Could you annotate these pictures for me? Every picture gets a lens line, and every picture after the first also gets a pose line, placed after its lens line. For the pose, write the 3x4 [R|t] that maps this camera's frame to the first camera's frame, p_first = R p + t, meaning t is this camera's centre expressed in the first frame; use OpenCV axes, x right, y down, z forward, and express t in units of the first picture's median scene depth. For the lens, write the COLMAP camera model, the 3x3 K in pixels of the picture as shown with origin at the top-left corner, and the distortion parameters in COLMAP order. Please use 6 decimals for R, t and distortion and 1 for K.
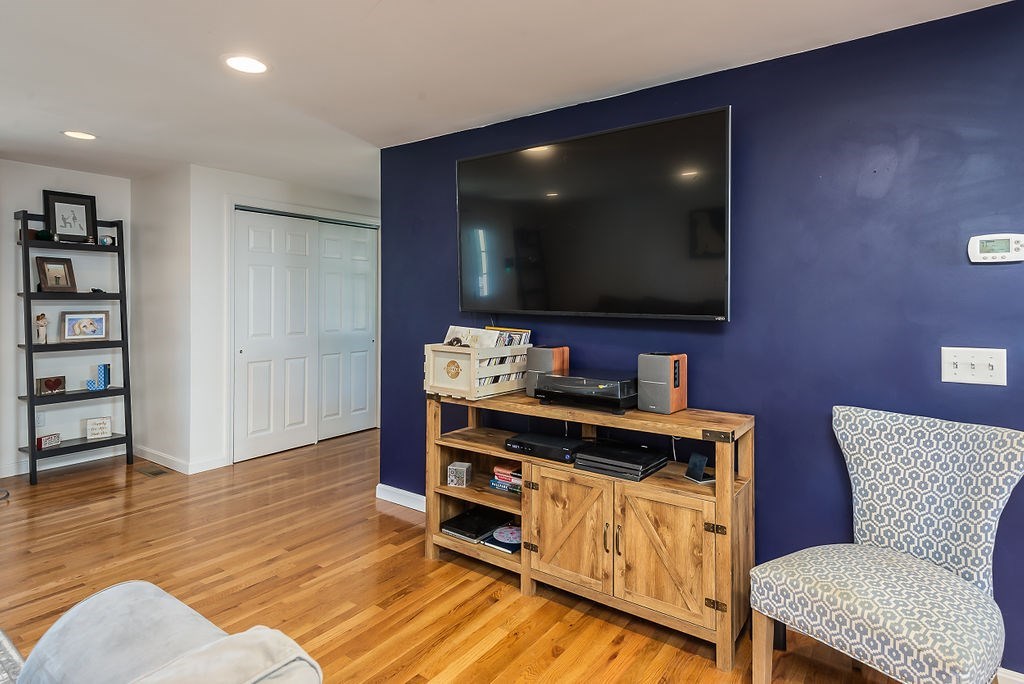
lens RADIAL K [[553.7, 0, 504.8], [0, 553.7, 320.1], [0, 0, 1]] dist [0.029168, -0.014824]
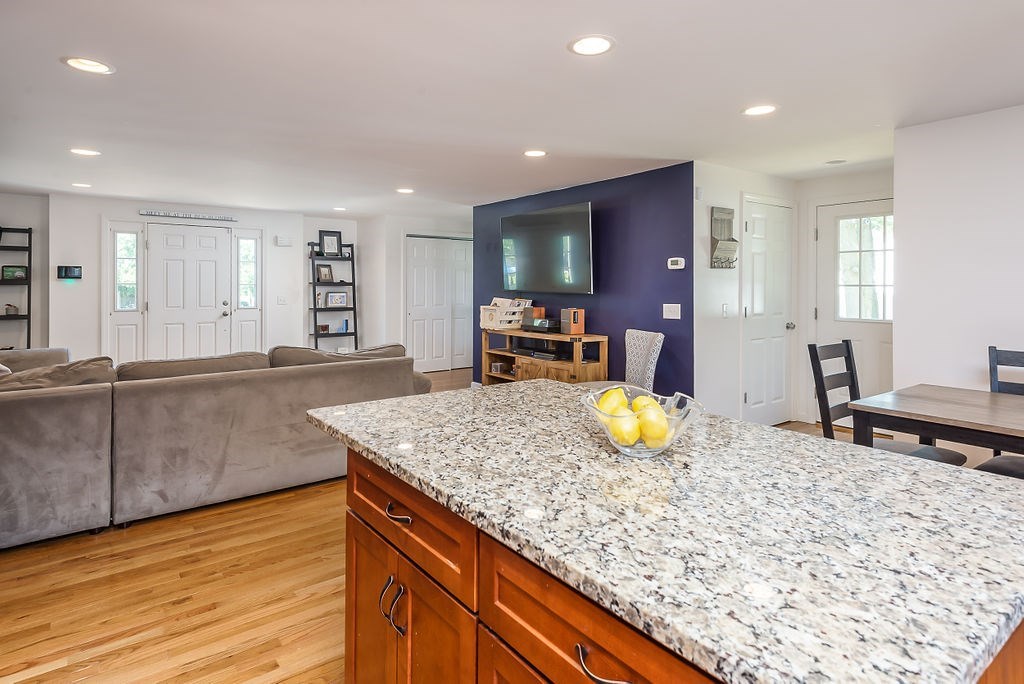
lens RADIAL K [[553.7, 0, 507.6], [0, 553.7, 331.3], [0, 0, 1]] dist [0.029168, -0.014824]
pose [[0.956105, 0.021689, -0.292221, 0.385392], [-0.008631, 0.998909, 0.045902, 0.027931], [0.292898, -0.041365, 0.955249, -0.679617]]
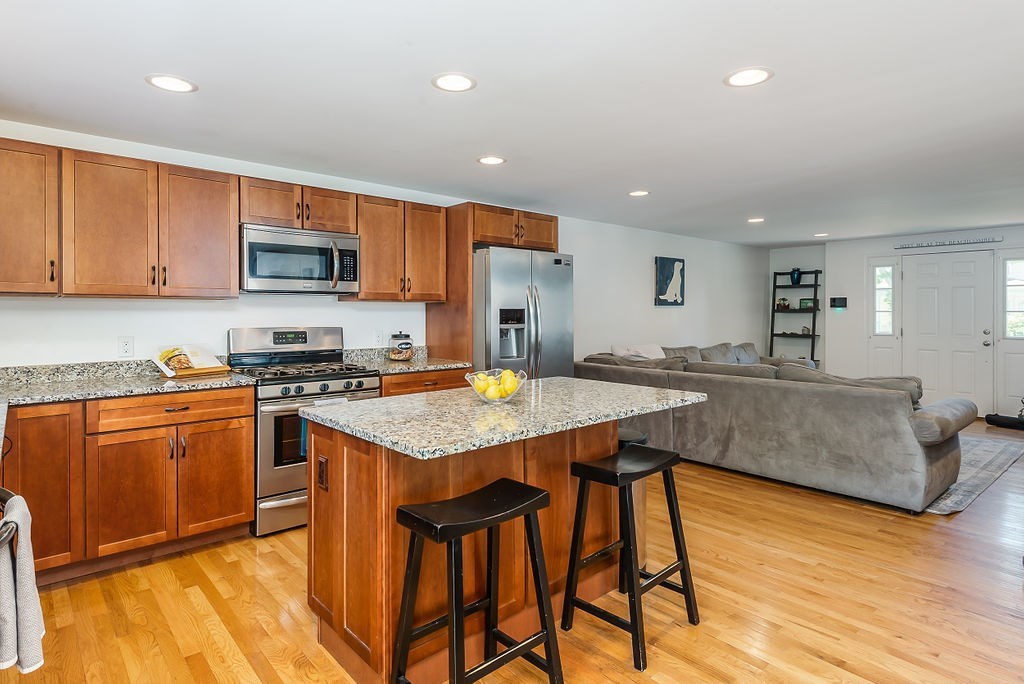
lens RADIAL K [[553.7, 0, 511.7], [0, 553.7, 319.0], [0, 0, 1]] dist [0.029168, -0.014824]
pose [[-0.213179, 0.007382, -0.976985, 0.886530], [-0.035182, 0.999265, 0.015227, 0.014890], [0.976379, 0.037618, -0.212763, -0.257905]]
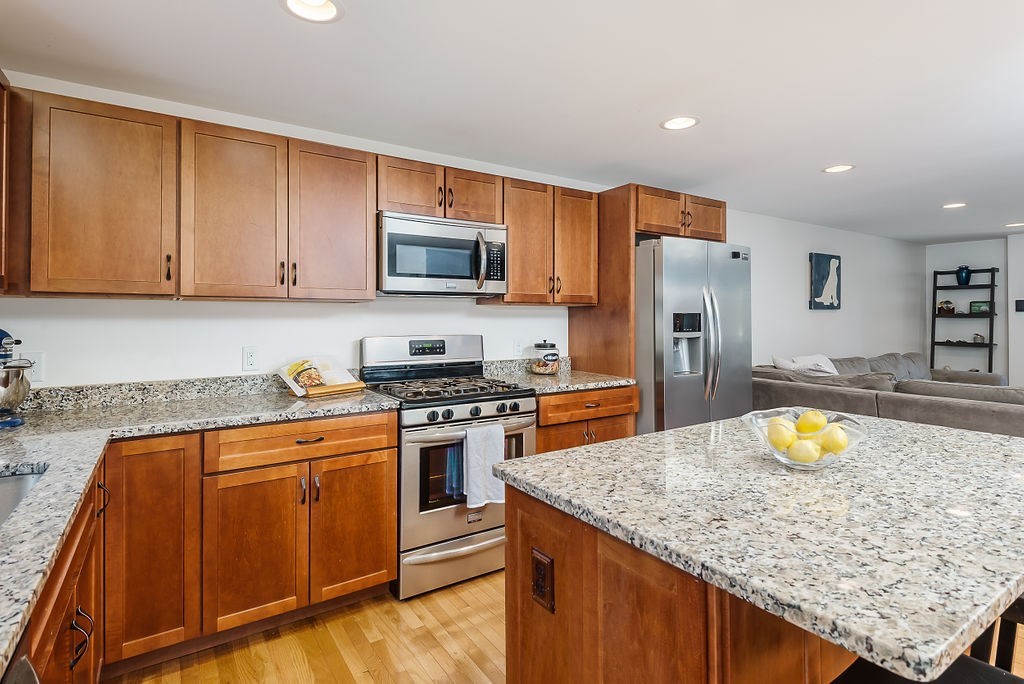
lens RADIAL K [[519.3, 0, 513.6], [0, 519.3, 316.7], [0, 0, 1]] dist [0.021018, -0.012609]
pose [[-0.341851, -0.004010, -0.939746, 0.714523], [-0.034483, 0.999371, 0.008279, 0.019043], [0.939121, 0.035236, -0.341774, -0.445006]]
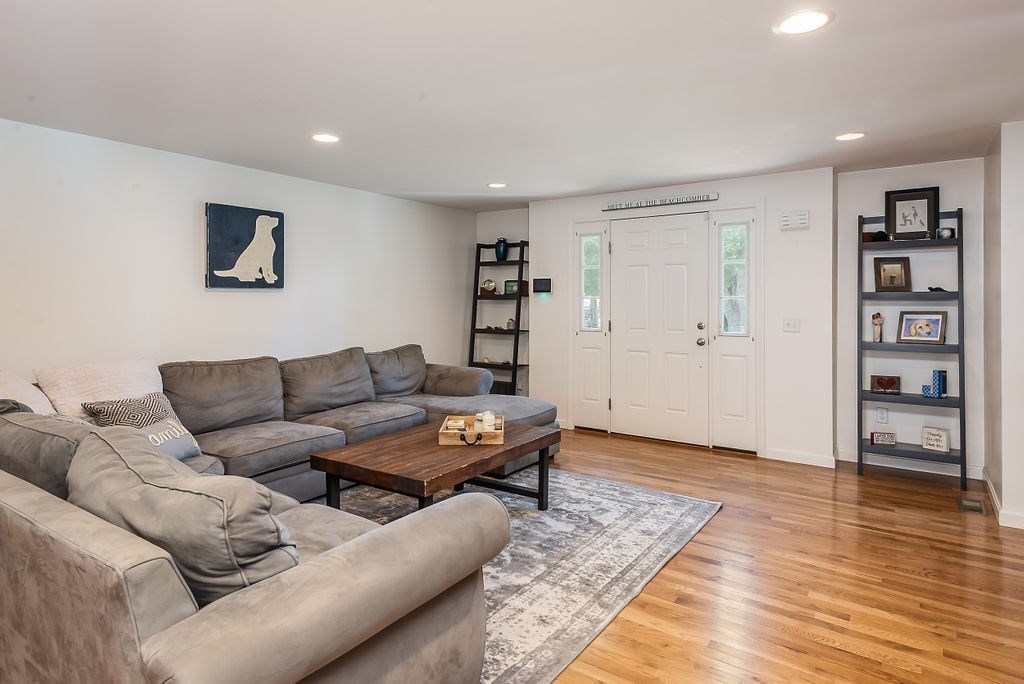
lens RADIAL K [[575.4, 0, 501.5], [0, 575.4, 315.7], [0, 0, 1]] dist [0.013795, -0.001491]
pose [[0.023676, 0.024057, -0.999430, 0.216392], [-0.035431, 0.999103, 0.023210, -0.006482], [0.999092, 0.034861, 0.024507, 0.279237]]
